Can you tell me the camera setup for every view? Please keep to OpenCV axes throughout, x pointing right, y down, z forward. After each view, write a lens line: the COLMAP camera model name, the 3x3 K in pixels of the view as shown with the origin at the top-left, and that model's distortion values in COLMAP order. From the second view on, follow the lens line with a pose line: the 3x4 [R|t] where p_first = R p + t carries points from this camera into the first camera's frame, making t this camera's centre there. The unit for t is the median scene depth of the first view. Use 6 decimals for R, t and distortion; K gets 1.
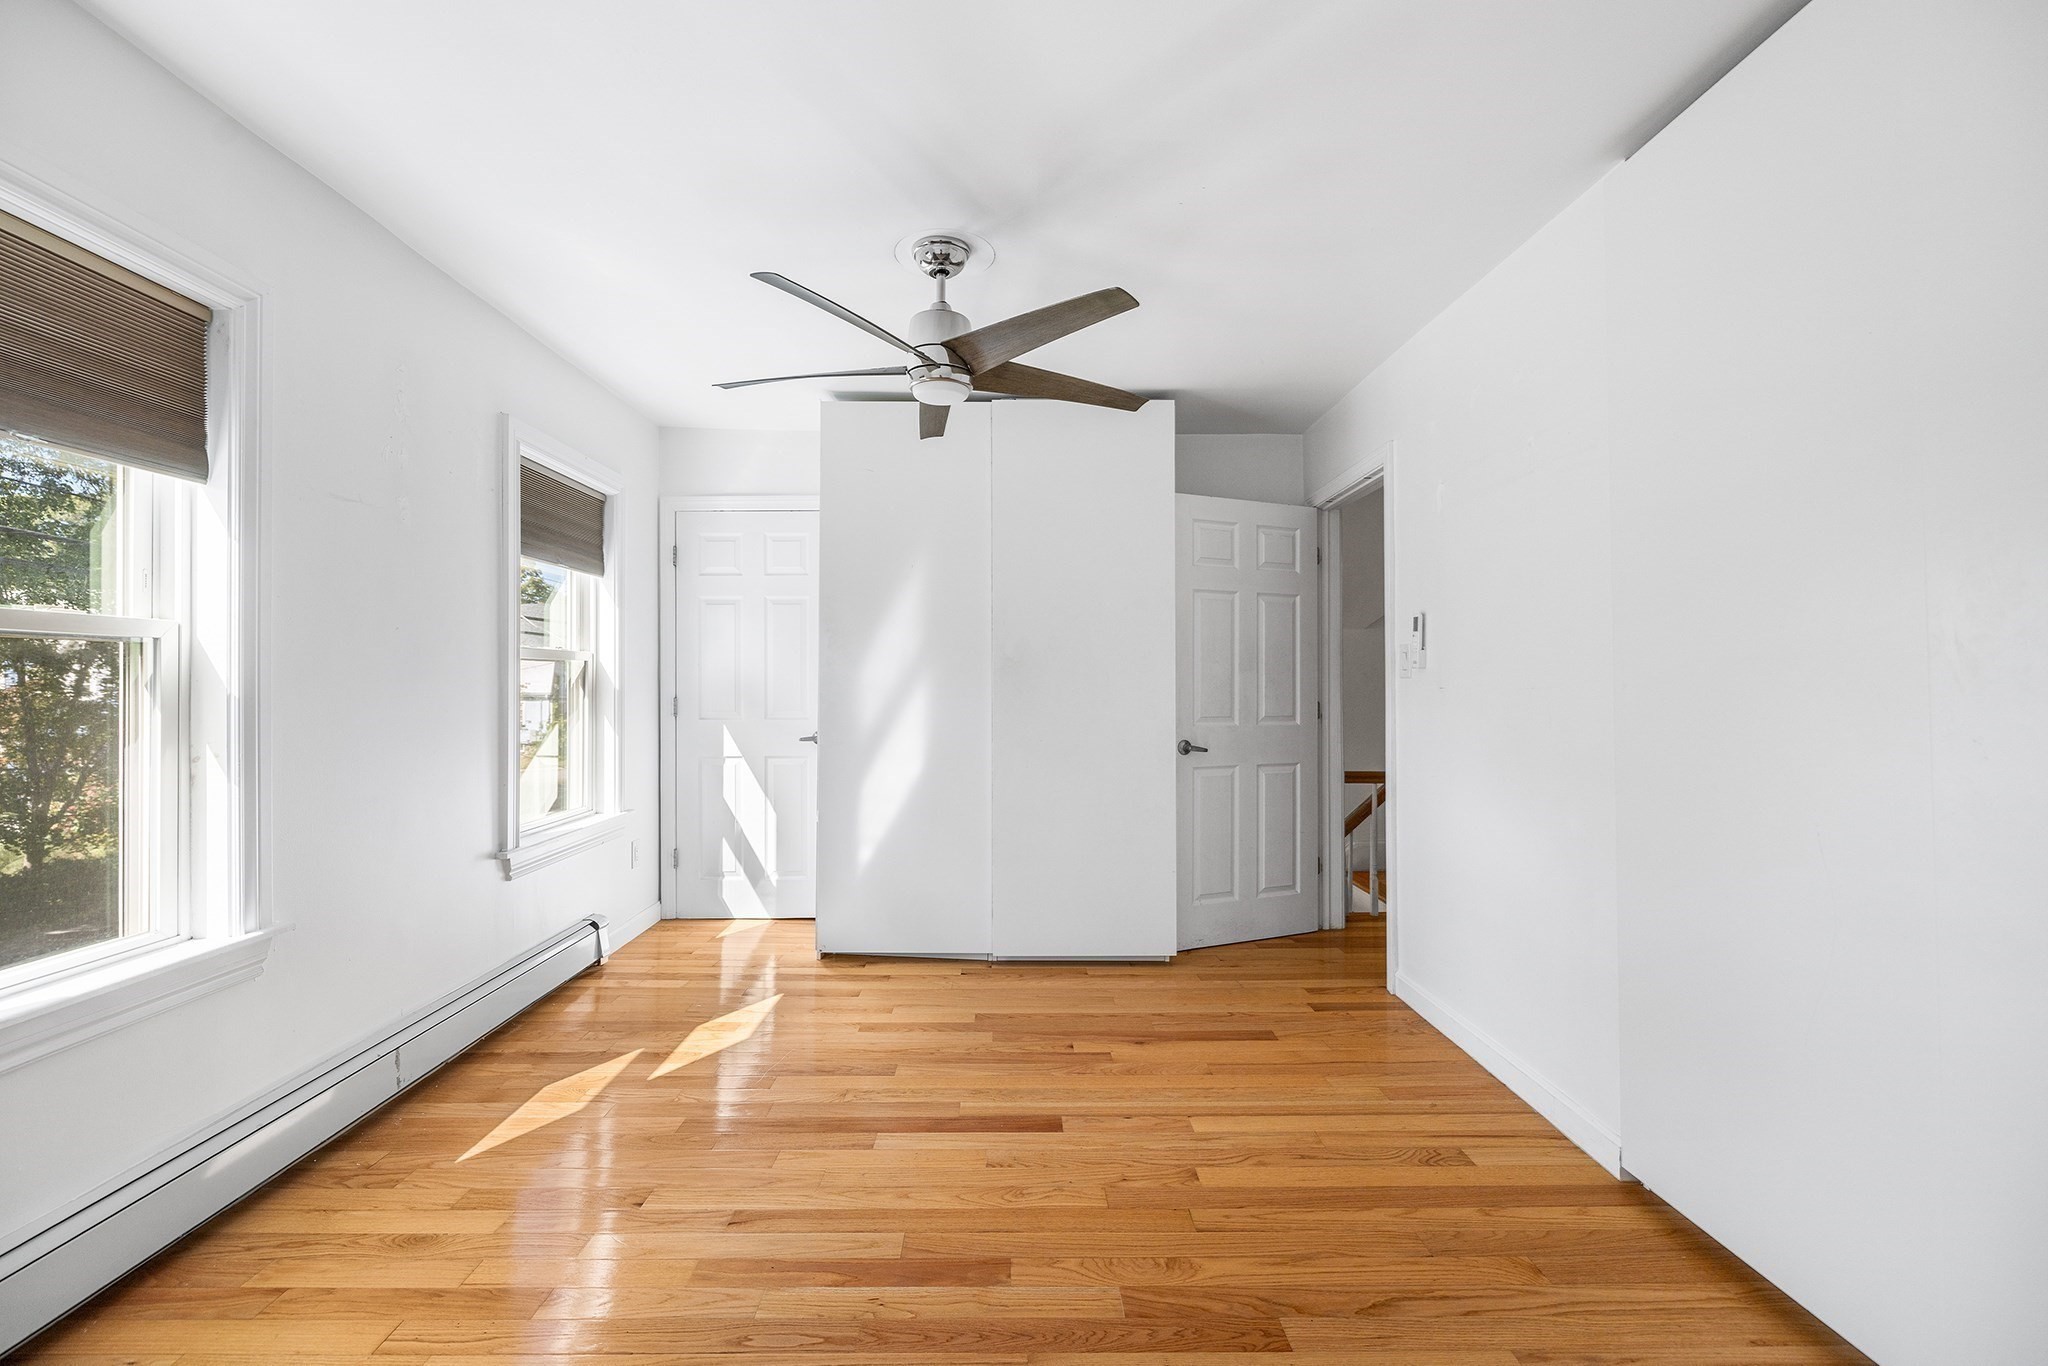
lens RADIAL K [[866.0, 0, 1040.8], [0, 866.0, 686.2], [0, 0, 1]] dist [0.000064, -0.000376]
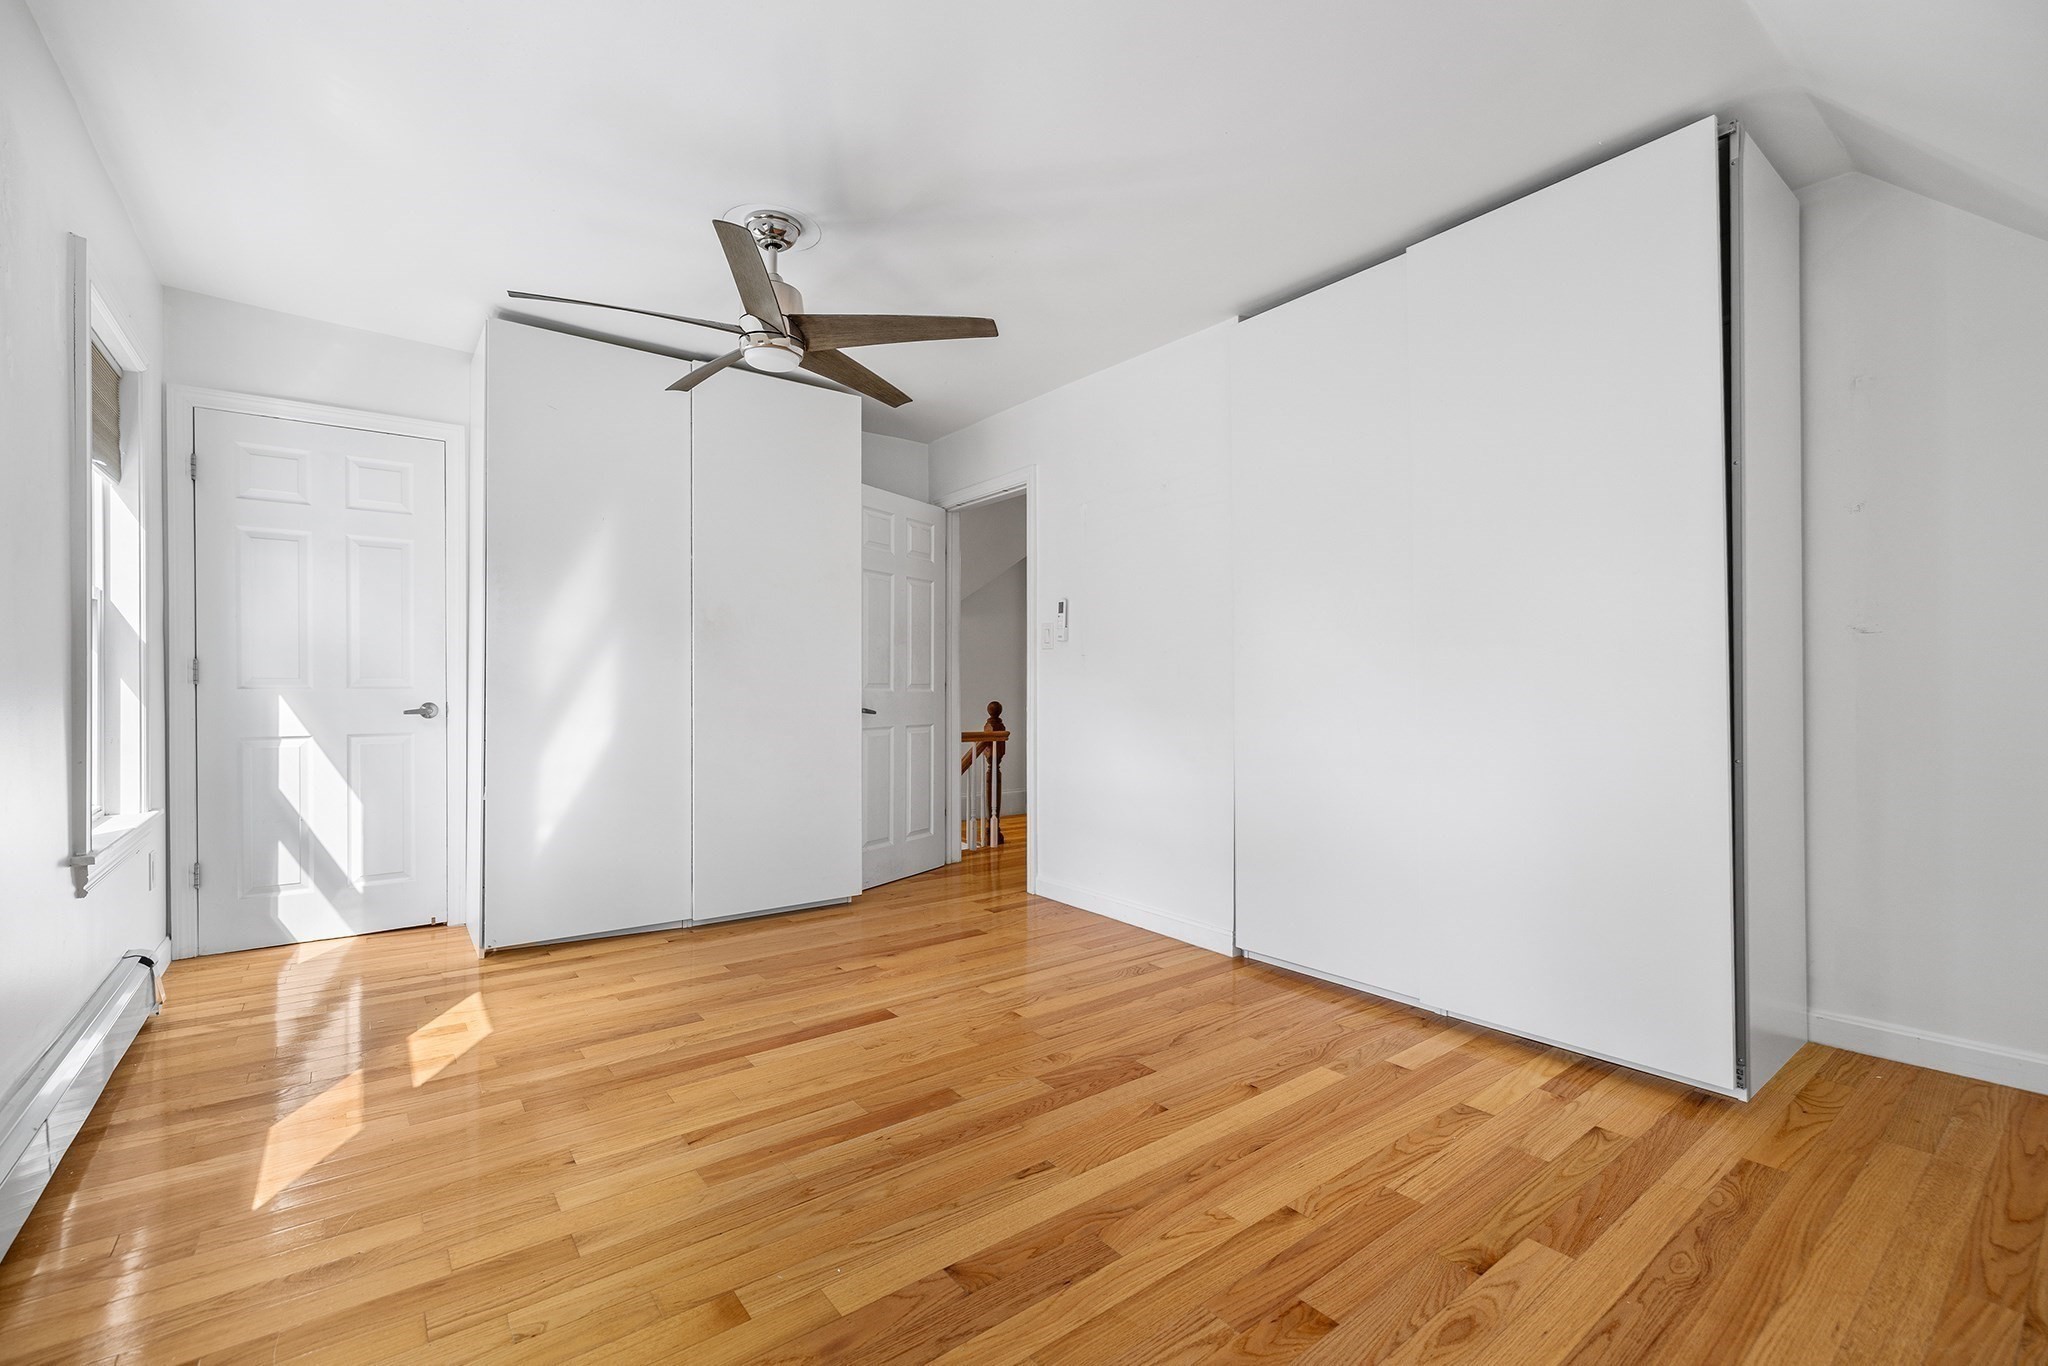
lens RADIAL K [[866.0, 0, 1042.6], [0, 866.0, 699.7], [0, 0, 1]] dist [0.000064, -0.000376]
pose [[0.797891, -0.009188, 0.602732, -0.419714], [-0.001214, 0.999857, 0.016849, 0.050203], [-0.602801, -0.014176, 0.797766, -0.042904]]
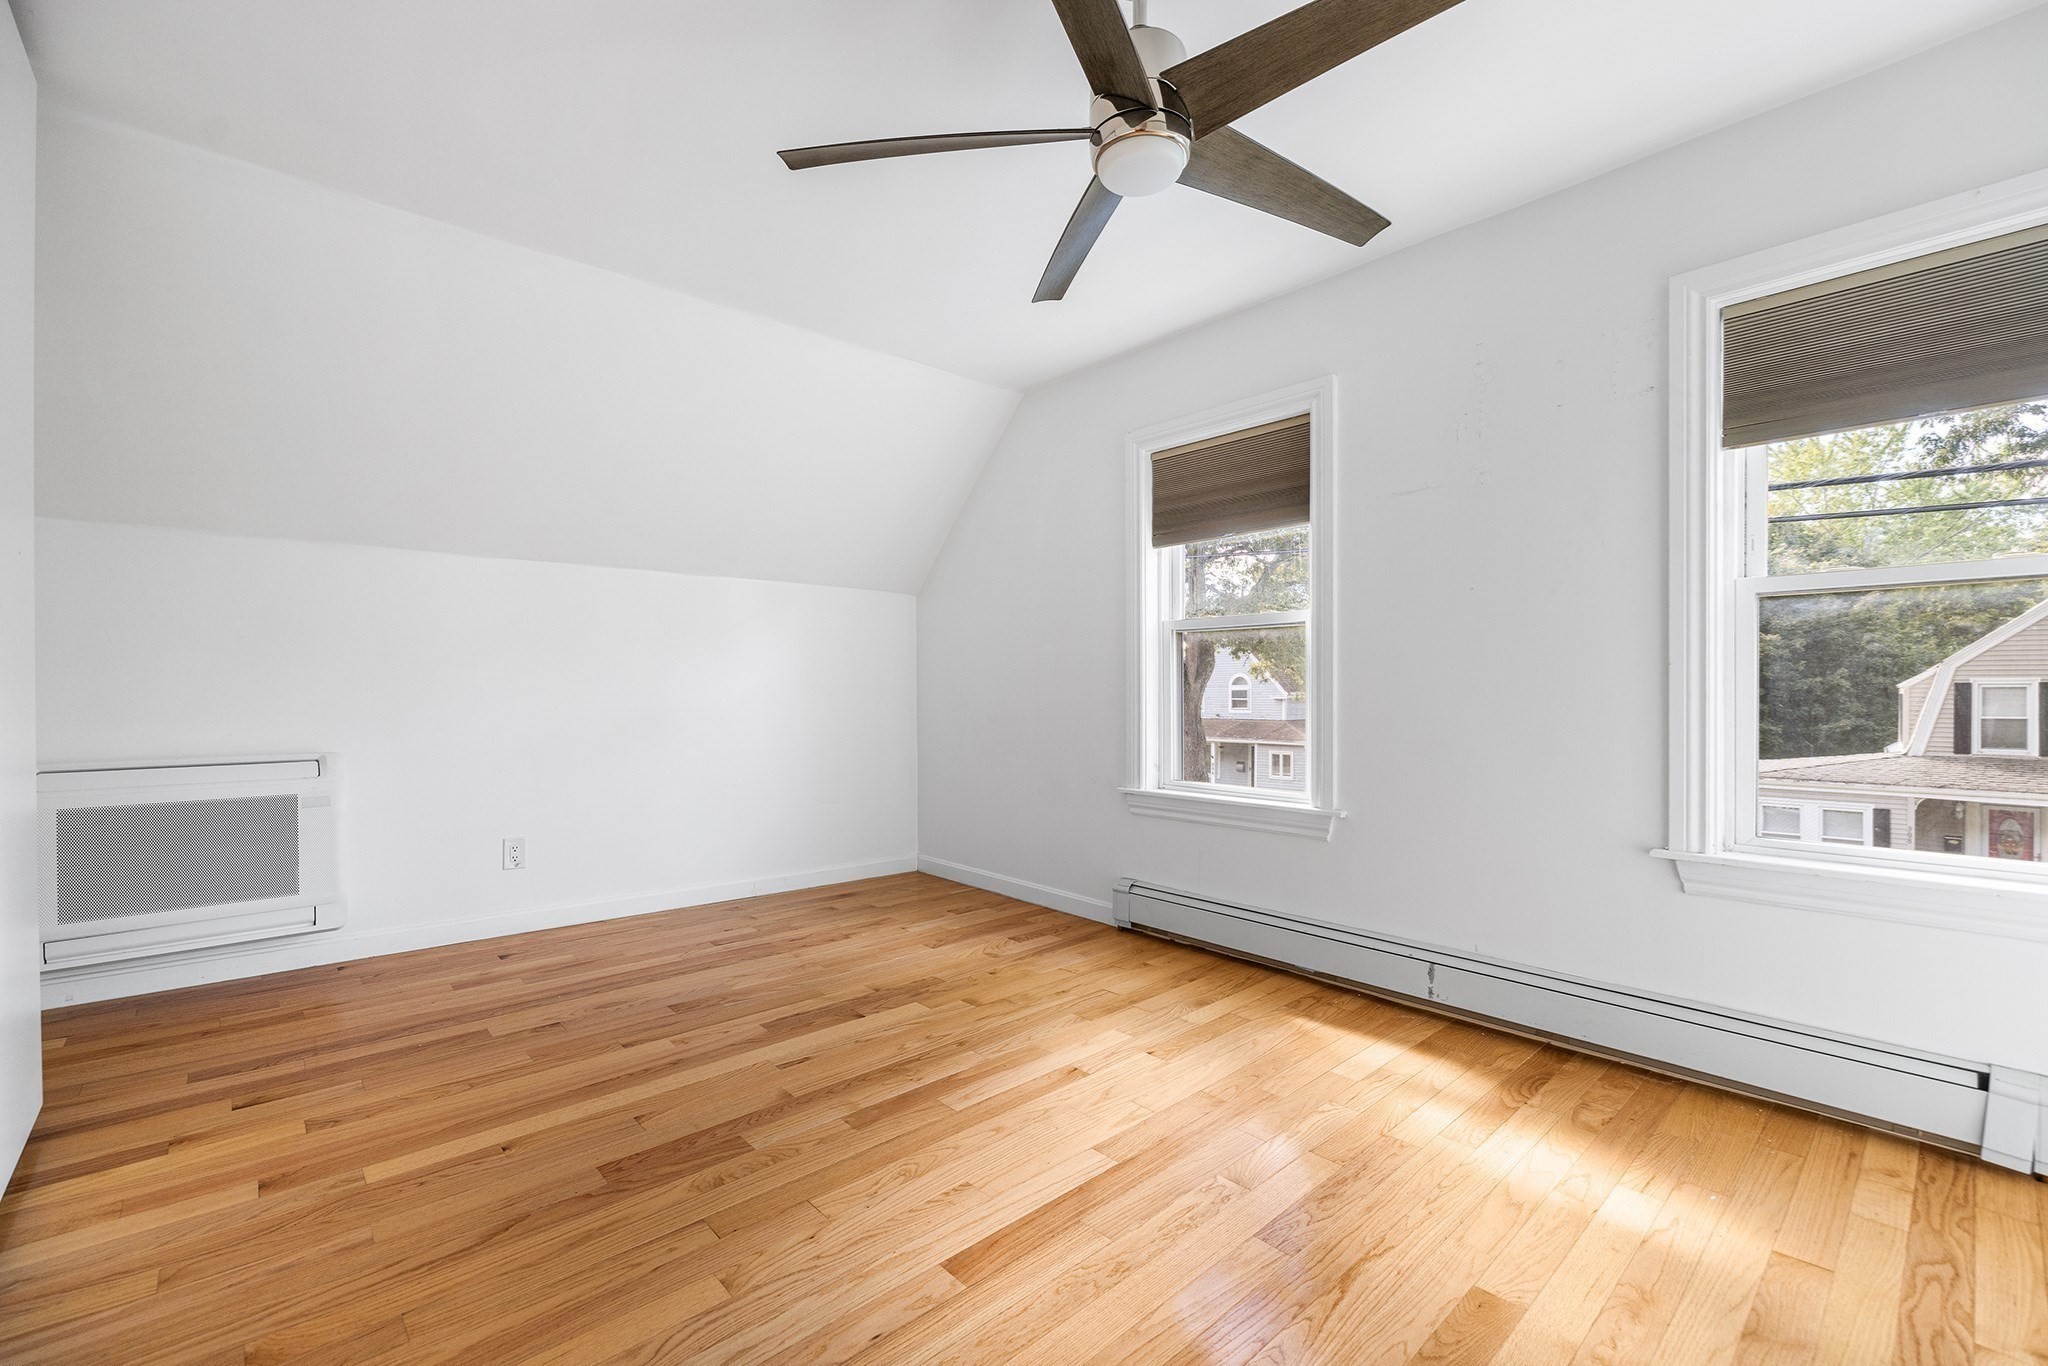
lens RADIAL K [[866.0, 0, 992.4], [0, 866.0, 683.9], [0, 0, 1]] dist [0.000064, -0.000376]
pose [[-0.782666, -0.004891, -0.622423, 0.333569], [-0.002486, 0.999986, -0.004731, 0.050534], [0.622437, -0.002156, -0.782667, 1.244910]]
